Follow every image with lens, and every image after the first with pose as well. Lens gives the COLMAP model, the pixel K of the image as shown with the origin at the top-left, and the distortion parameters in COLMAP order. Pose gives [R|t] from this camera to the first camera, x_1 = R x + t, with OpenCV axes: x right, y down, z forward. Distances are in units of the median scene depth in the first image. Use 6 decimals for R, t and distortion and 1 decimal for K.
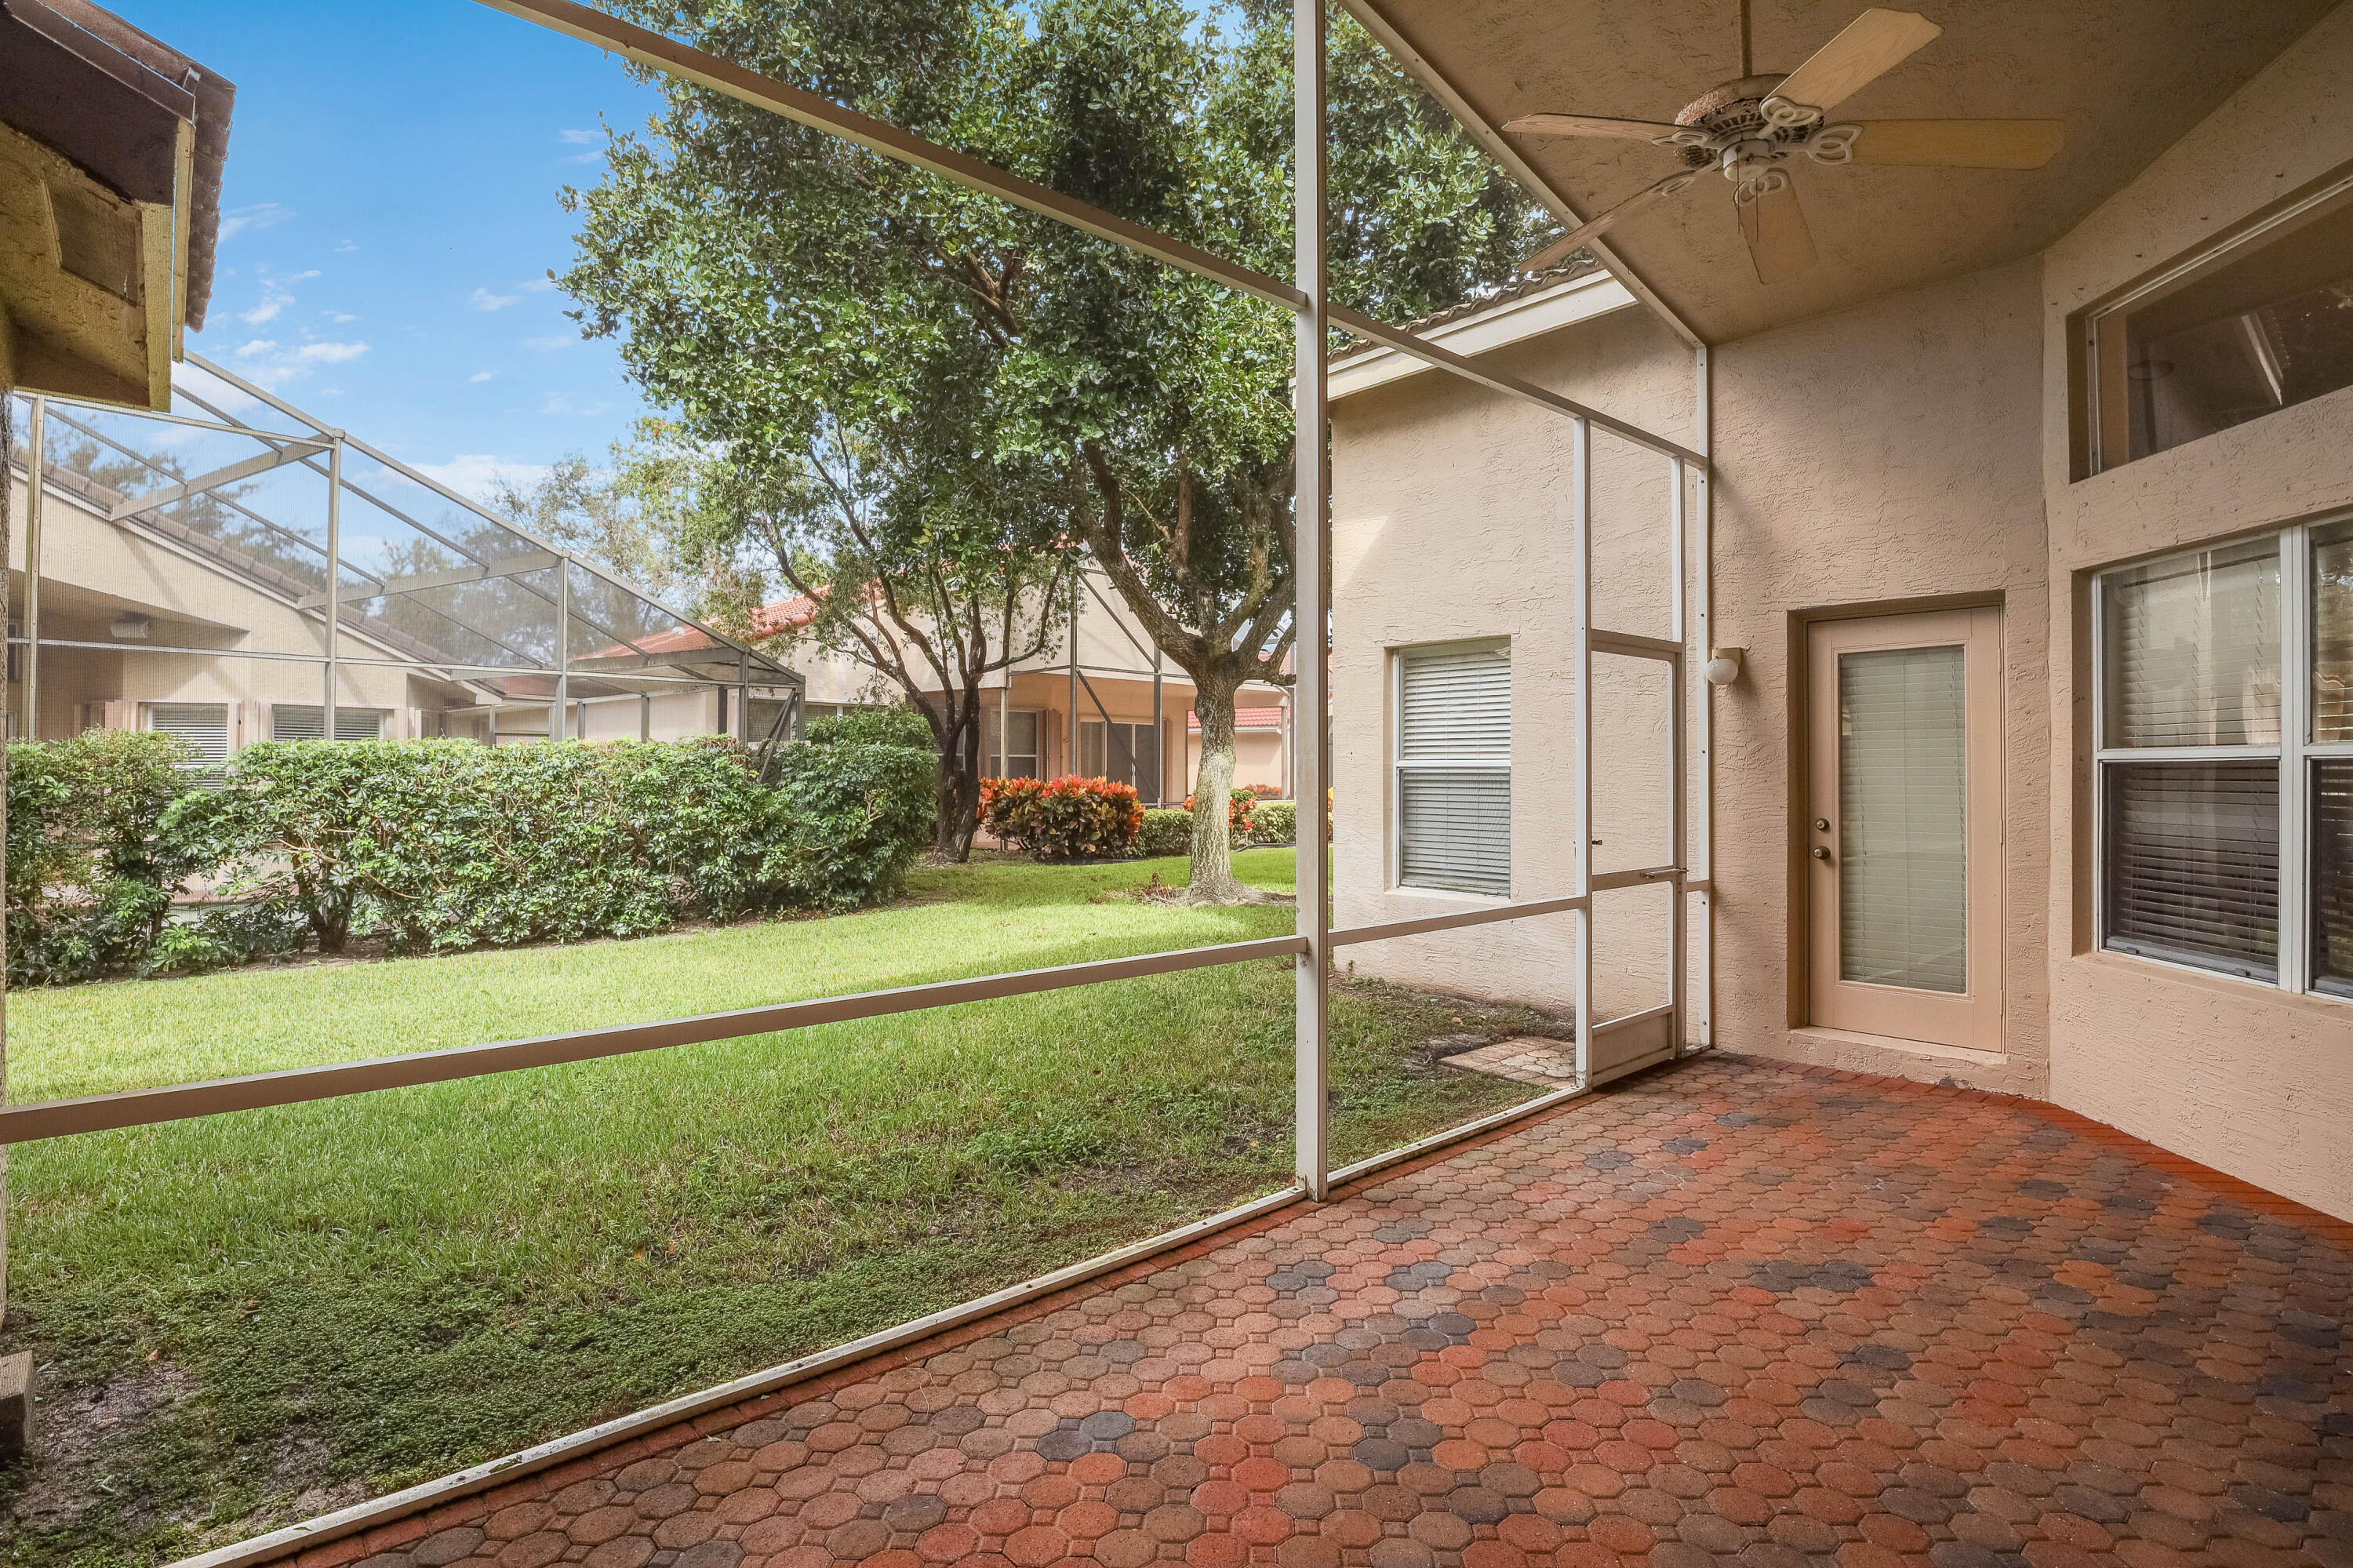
lens RADIAL K [[1166.9, 0, 1179.2], [0, 1166.9, 765.1], [0, 0, 1]] dist [-0.023761, 0.000431]
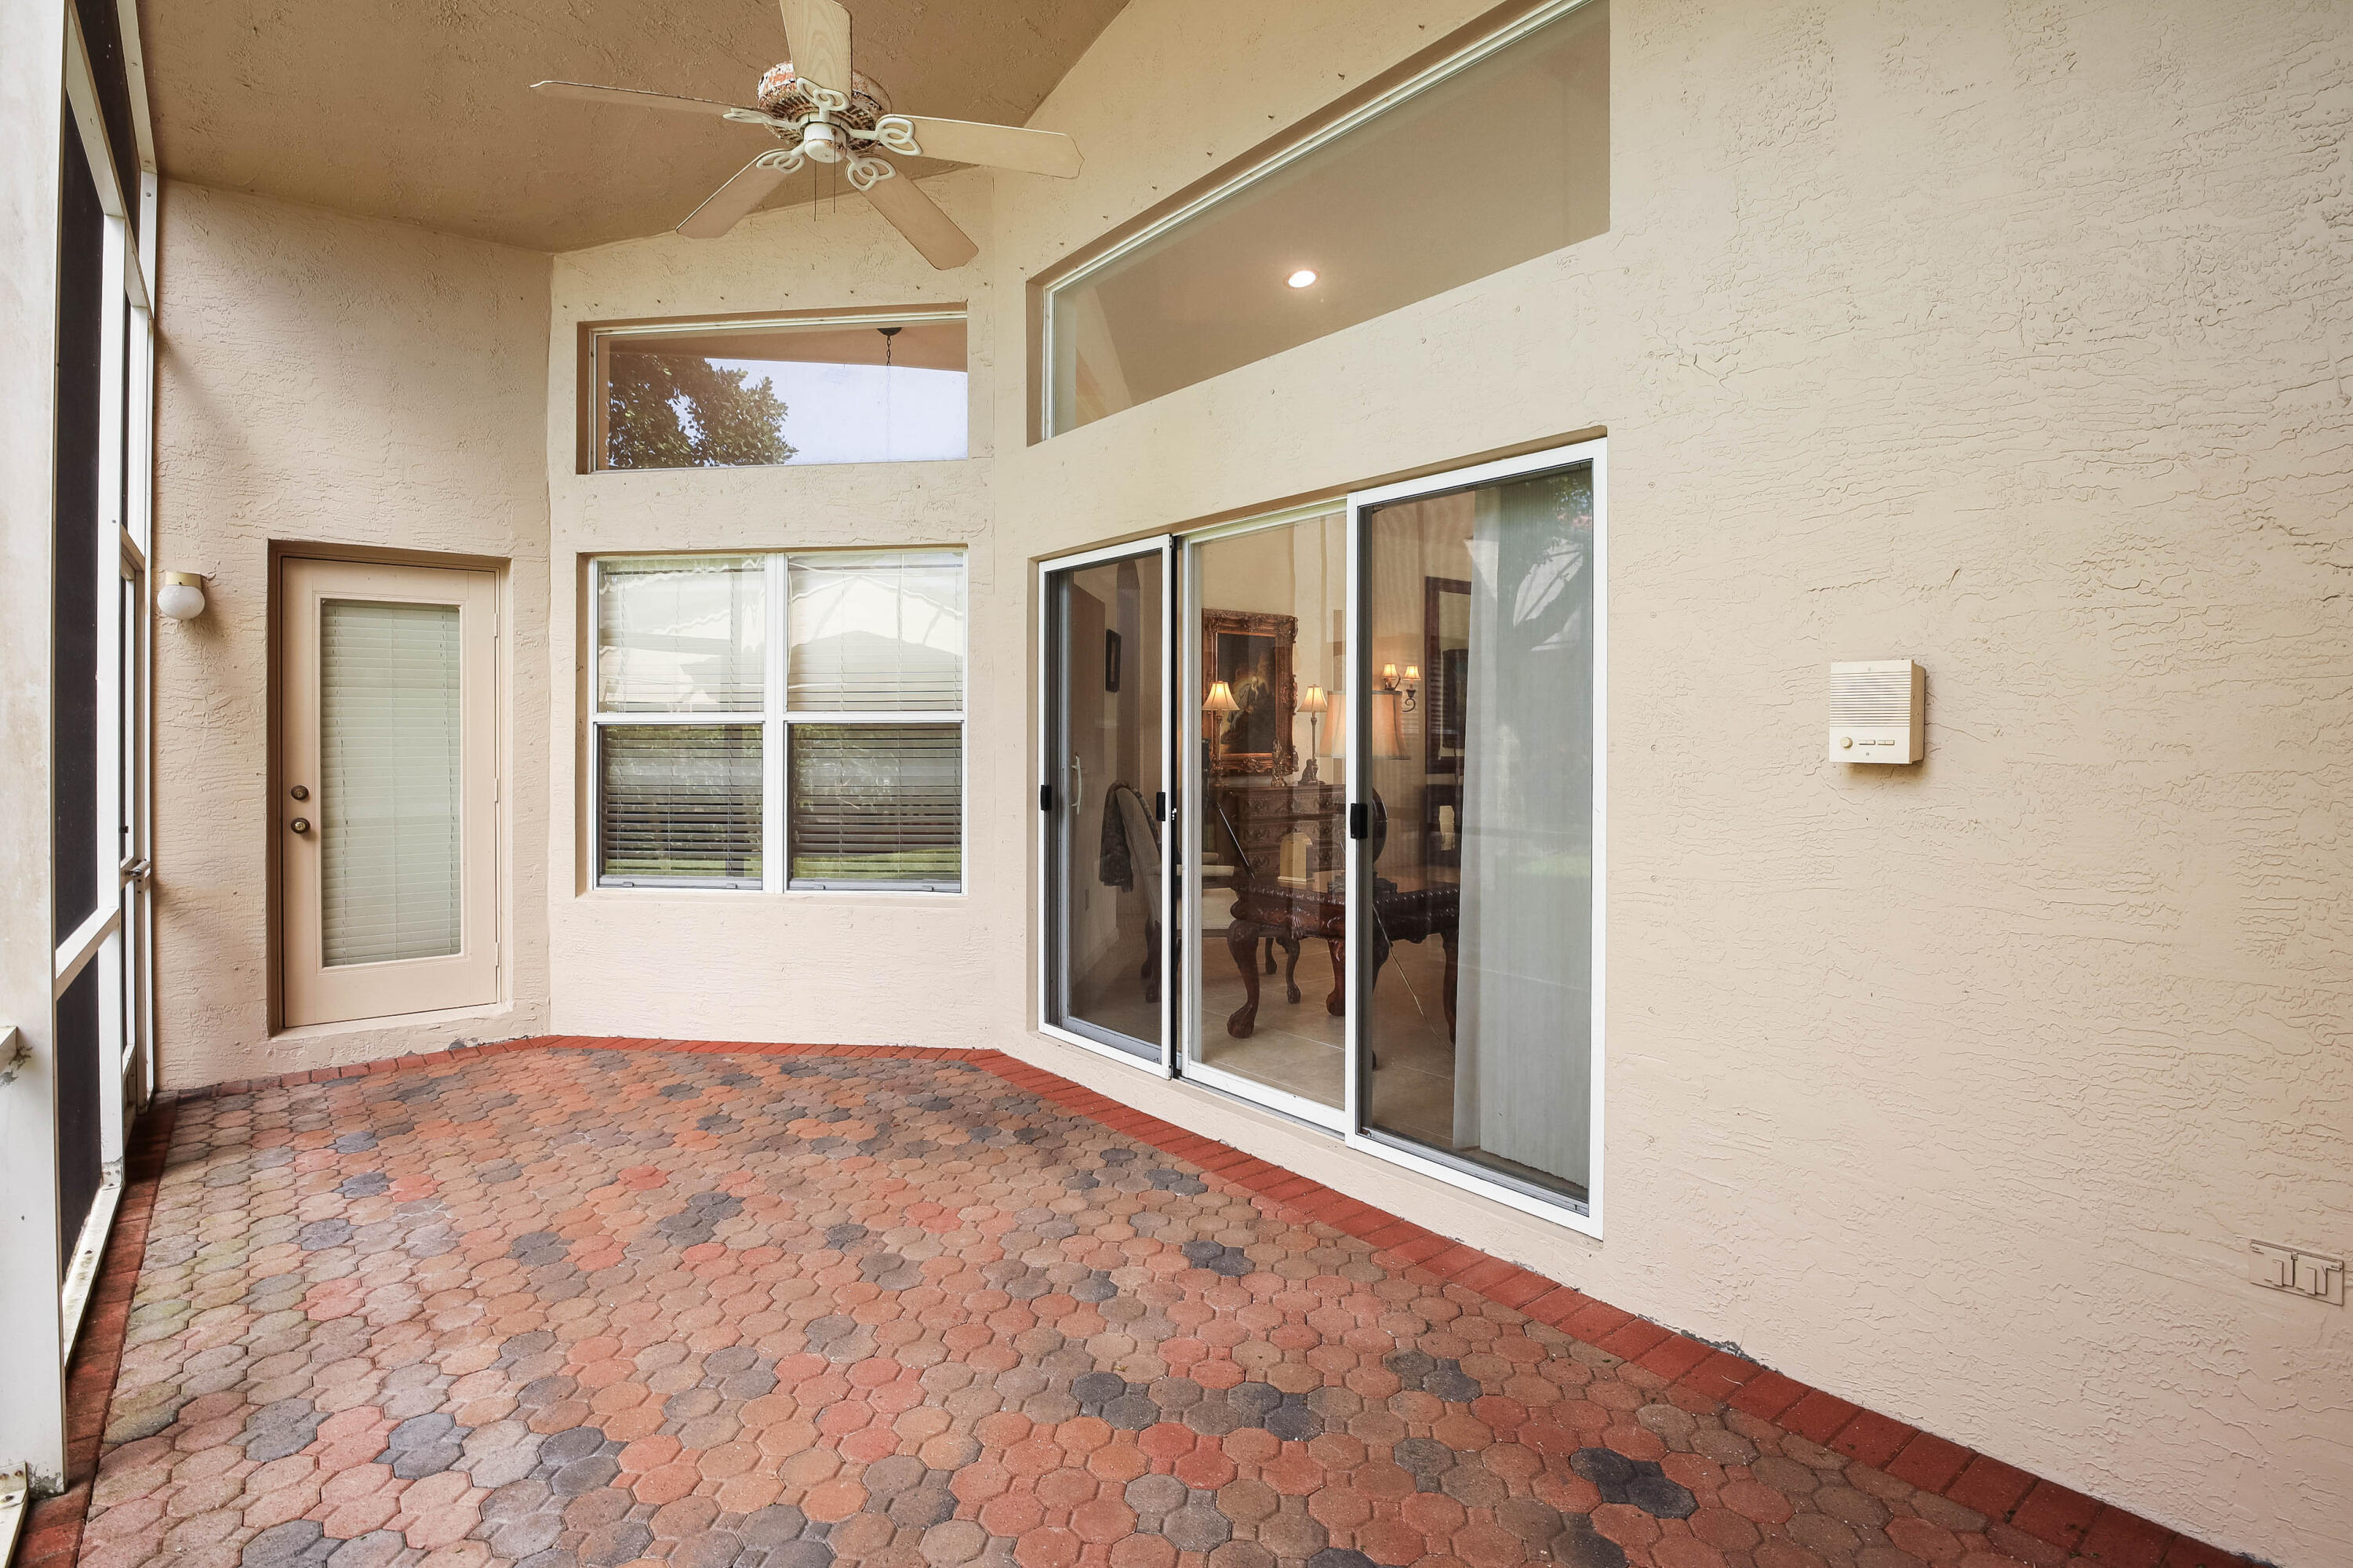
lens RADIAL K [[1164.3, 0, 1170.3], [0, 1164.3, 748.5], [0, 0, 1]] dist [-0.023147, 0.000236]
pose [[0.067841, -0.007831, 0.997665, -0.307417], [-0.004604, 0.999956, 0.008162, 0.009555], [-0.997686, -0.005147, 0.067802, 0.349964]]
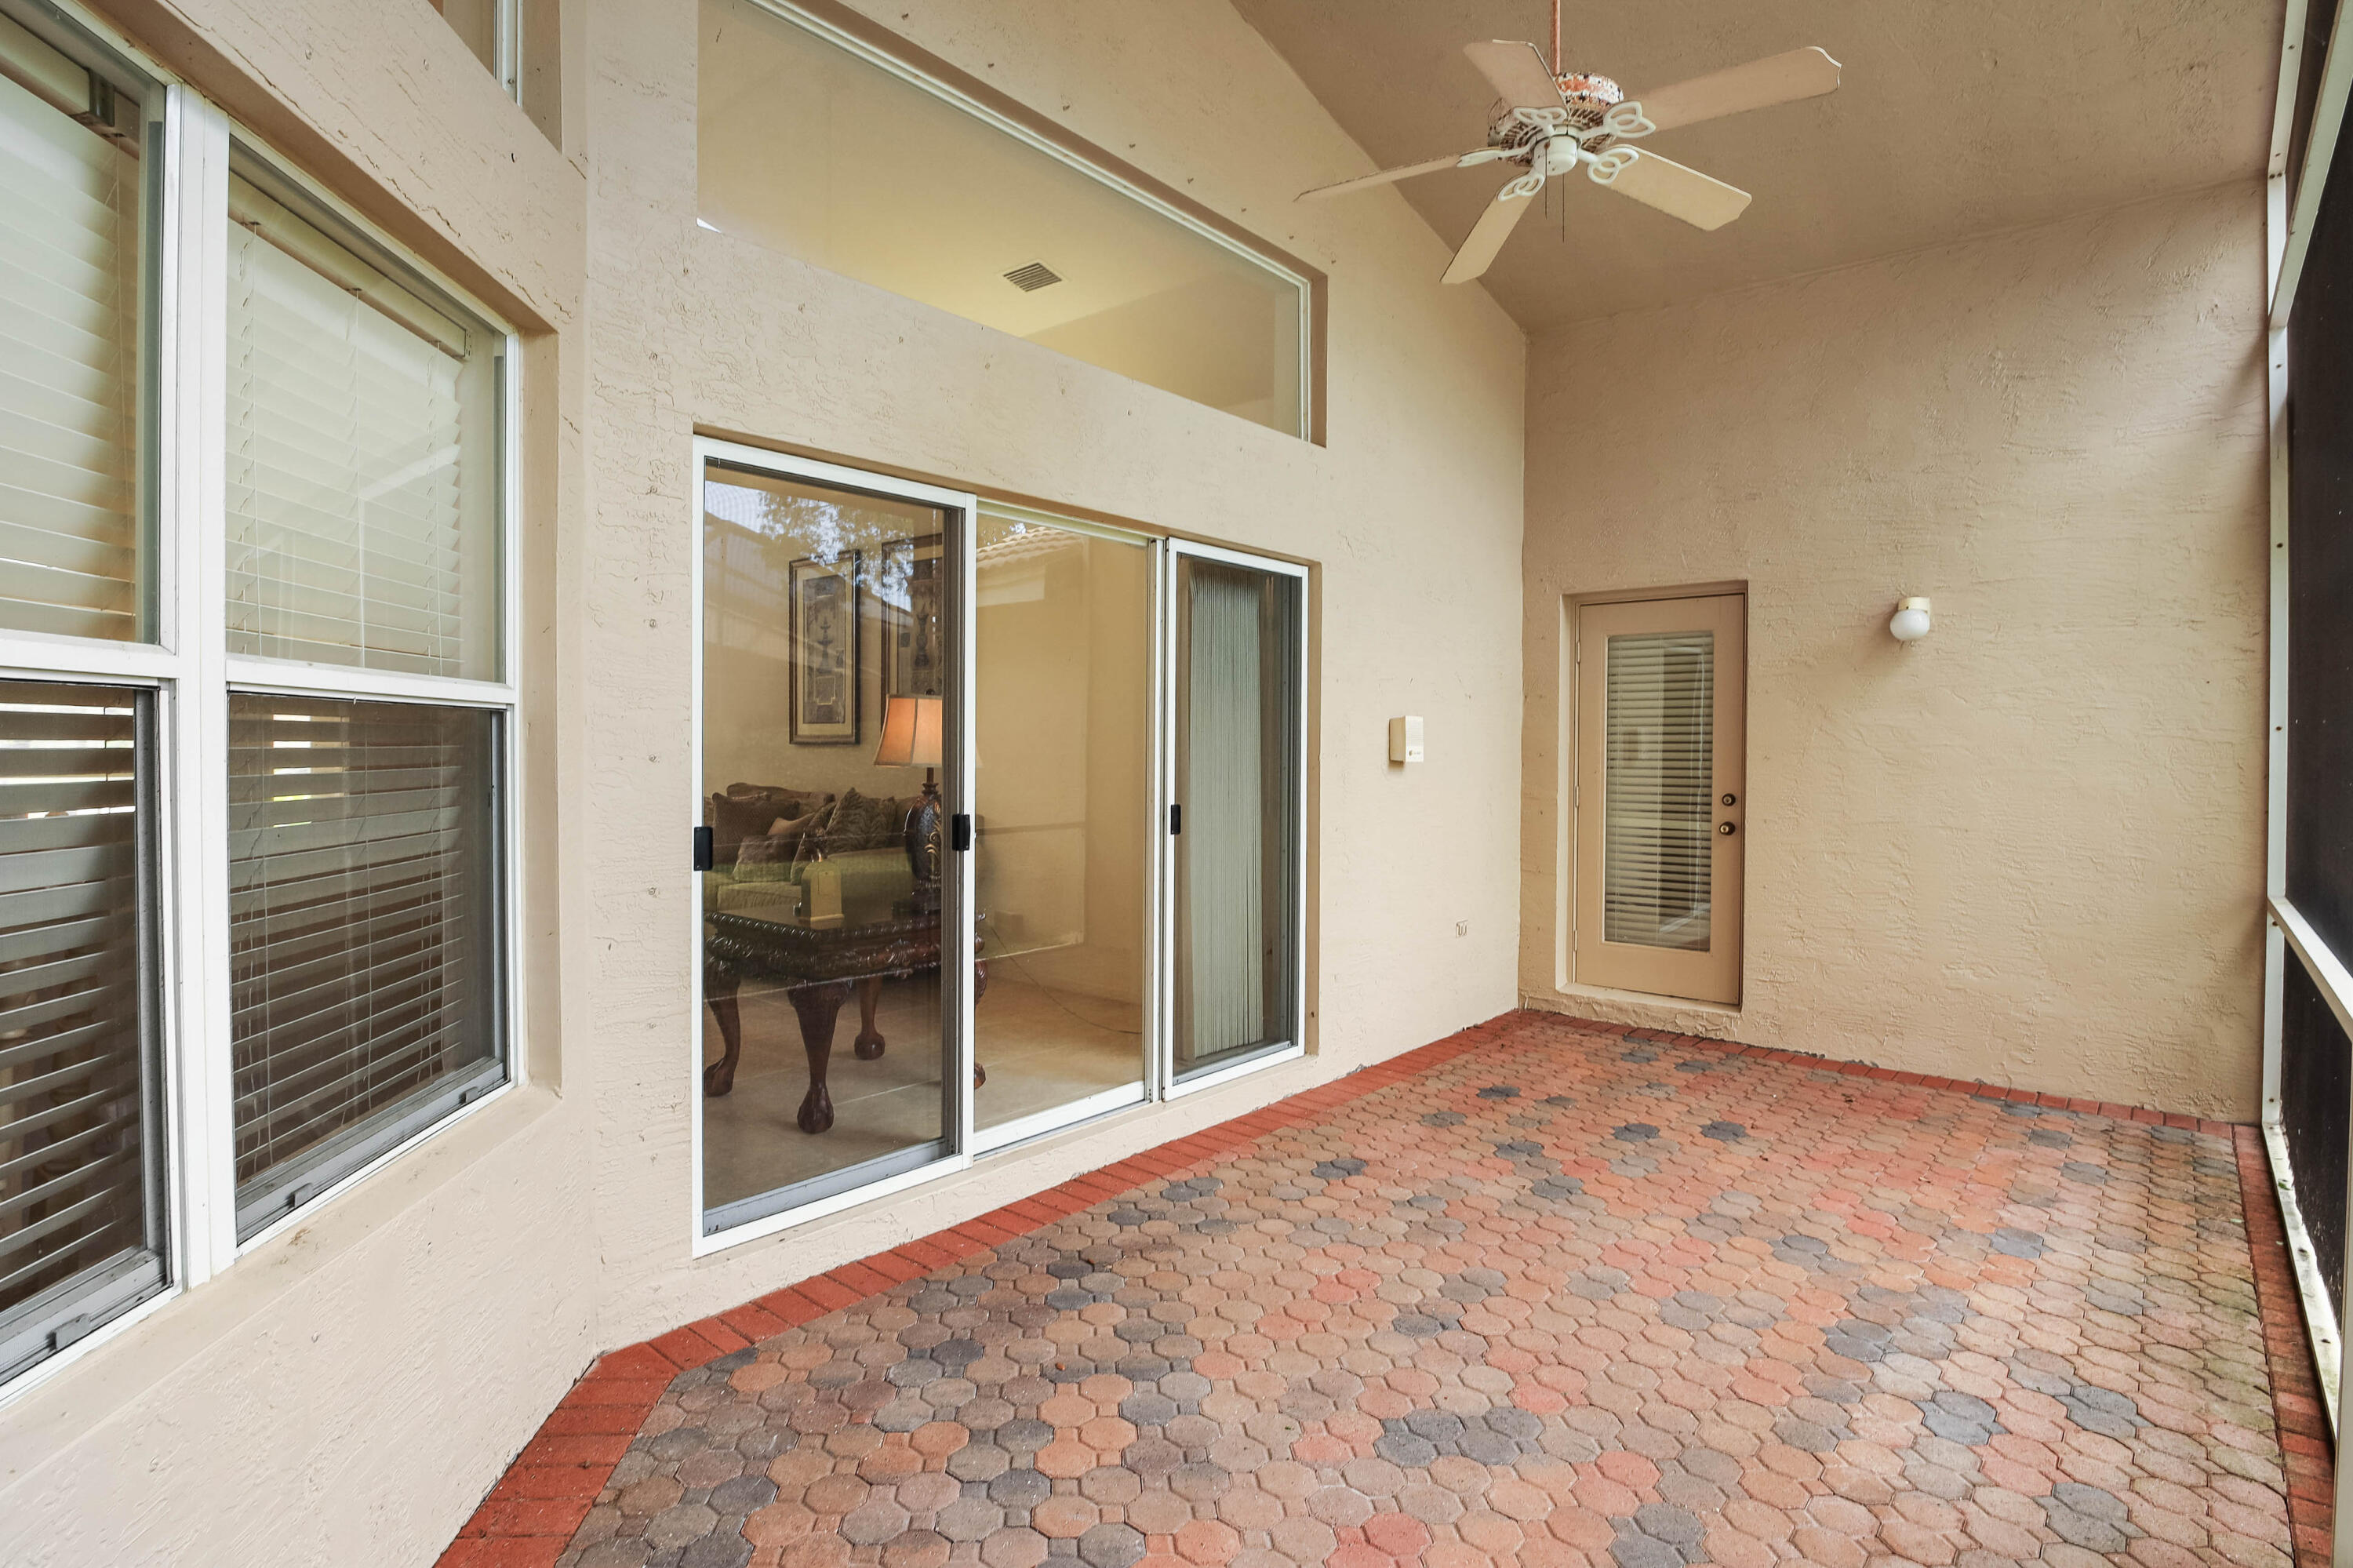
lens RADIAL K [[1160.5, 0, 1161.1], [0, 1160.5, 770.2], [0, 0, 1]] dist [-0.021928, -0.000388]
pose [[-0.993225, -0.008992, -0.115862, 0.558344], [-0.010440, 0.999875, 0.011896, 0.013287], [0.115741, 0.013025, -0.993194, 1.149688]]
